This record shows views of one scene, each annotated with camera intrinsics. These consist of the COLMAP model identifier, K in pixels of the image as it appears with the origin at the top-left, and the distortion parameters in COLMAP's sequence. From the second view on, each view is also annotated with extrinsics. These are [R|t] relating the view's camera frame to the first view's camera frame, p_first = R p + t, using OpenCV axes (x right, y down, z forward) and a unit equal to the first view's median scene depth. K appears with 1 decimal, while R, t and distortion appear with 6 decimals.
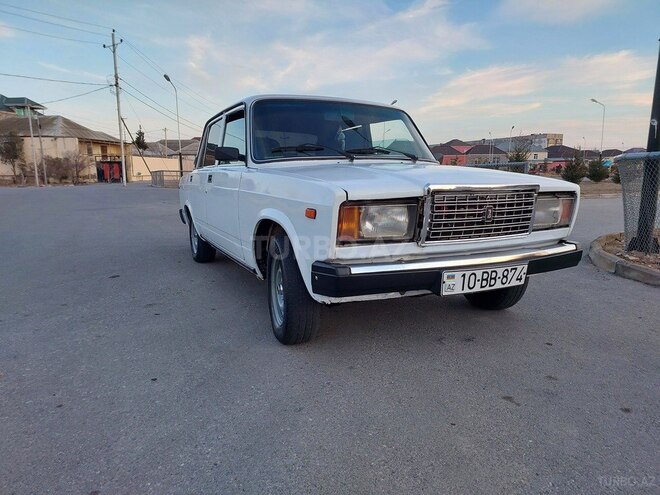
lens RADIAL K [[466.9, 0, 332.6], [0, 466.9, 248.7], [0, 0, 1]] dist [0.035826, -0.002100]
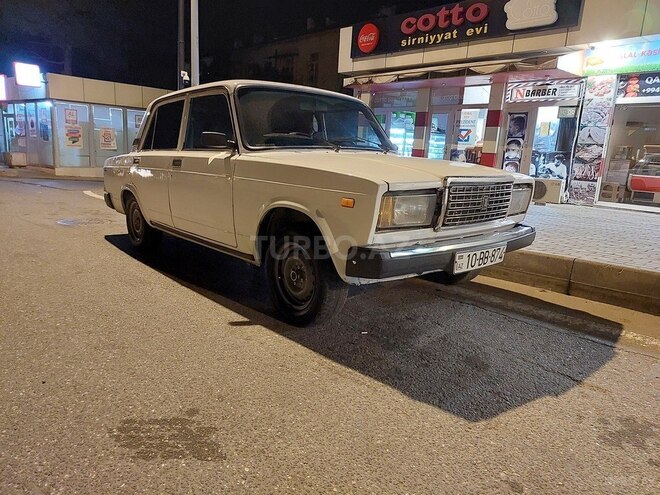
lens RADIAL K [[466.9, 0, 332.6], [0, 466.9, 248.7], [0, 0, 1]] dist [0.035826, -0.002100]
pose [[0.964981, -0.026229, 0.261006, -0.338243], [0.017306, 0.999186, 0.036429, -0.008458], [-0.261750, -0.030637, 0.964649, -0.035148]]
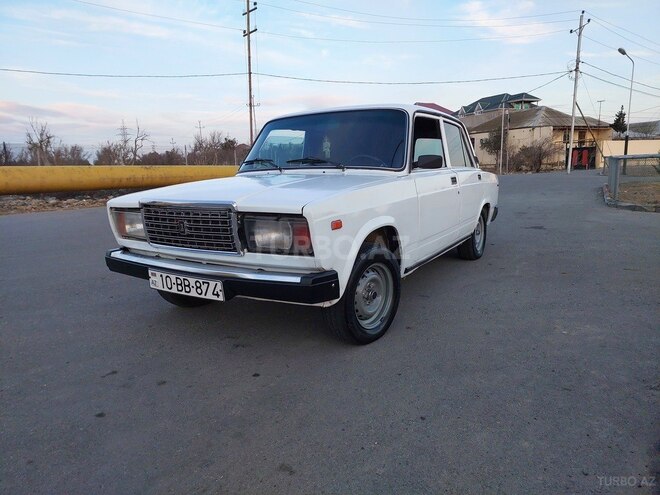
lens RADIAL K [[466.9, 0, 332.6], [0, 466.9, 248.7], [0, 0, 1]] dist [0.035826, -0.002100]
pose [[0.517849, 0.144684, -0.843148, 1.447172], [-0.116533, 0.988338, 0.098026, -0.172780], [0.847498, 0.047492, 0.528670, 0.703855]]
